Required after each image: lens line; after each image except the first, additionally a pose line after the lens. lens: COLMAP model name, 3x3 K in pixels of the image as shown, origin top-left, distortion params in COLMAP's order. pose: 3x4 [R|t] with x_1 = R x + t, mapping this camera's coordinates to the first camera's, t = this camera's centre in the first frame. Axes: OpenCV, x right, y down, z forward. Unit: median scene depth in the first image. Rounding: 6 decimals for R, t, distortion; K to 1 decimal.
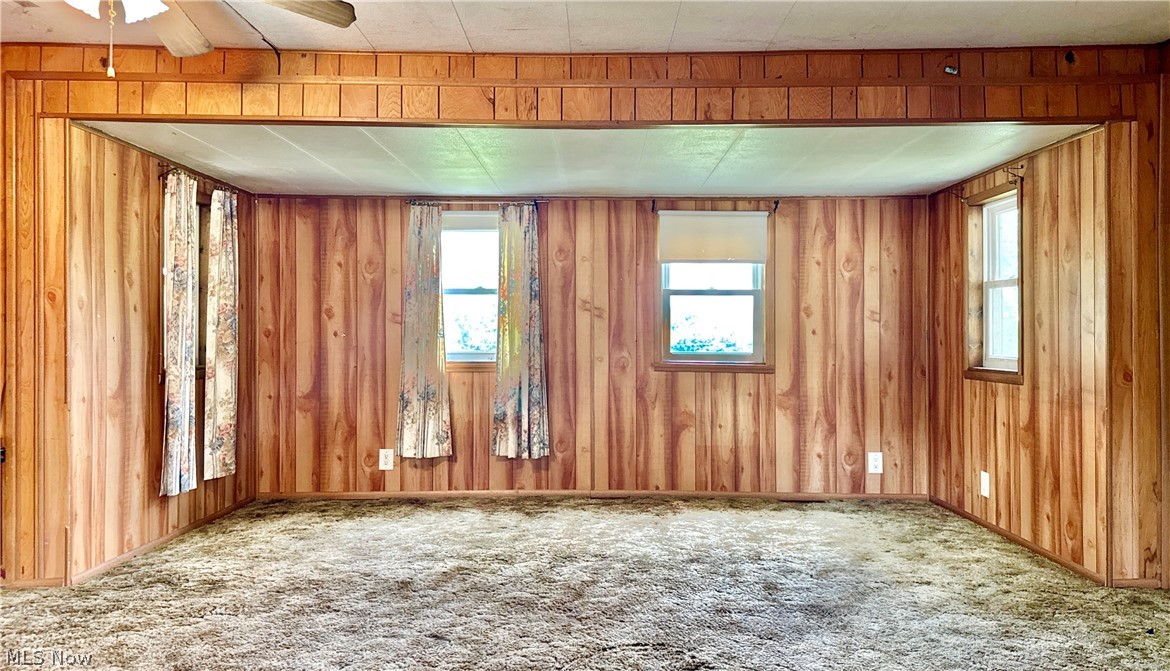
lens RADIAL K [[847.0, 0, 597.9], [0, 847.0, 335.5], [0, 0, 1]] dist [0.118766, -0.175692]
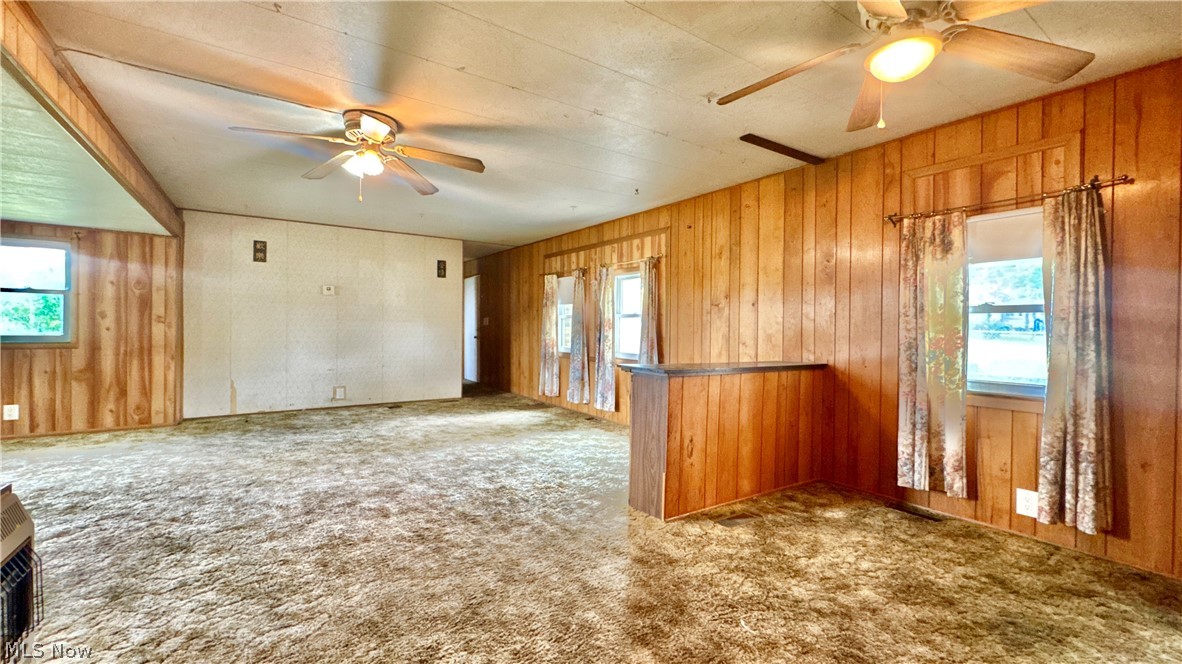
lens RADIAL K [[486.7, 0, 591.0], [0, 486.7, 332.0], [0, 0, 1]] dist [-0.000962, 0.000374]
pose [[-0.563756, -0.017754, 0.825751, -0.811357], [-0.013875, 0.999831, 0.012024, -0.005520], [-0.825825, -0.004679, -0.563907, 0.534309]]
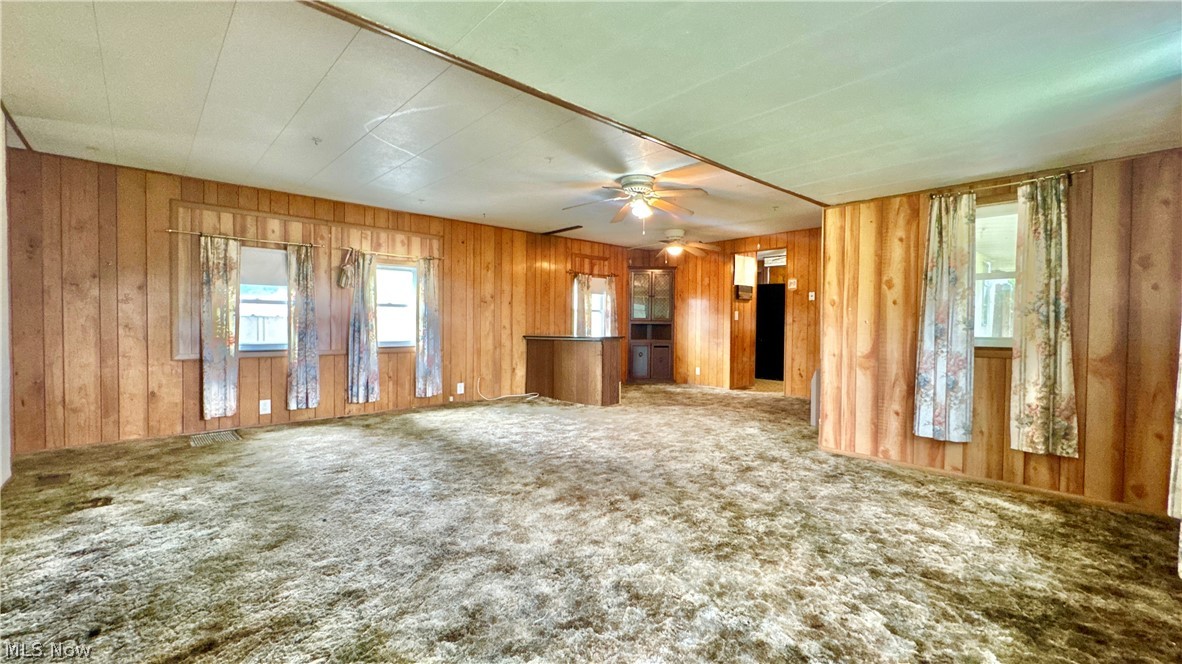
lens RADIAL K [[486.7, 0, 591.0], [0, 486.7, 332.0], [0, 0, 1]] dist [-0.000962, 0.000374]
pose [[-0.733542, 0.008153, -0.679595, 0.332193], [-0.006668, 0.999794, 0.019191, 0.006135], [0.679611, 0.018608, -0.733337, 0.956286]]
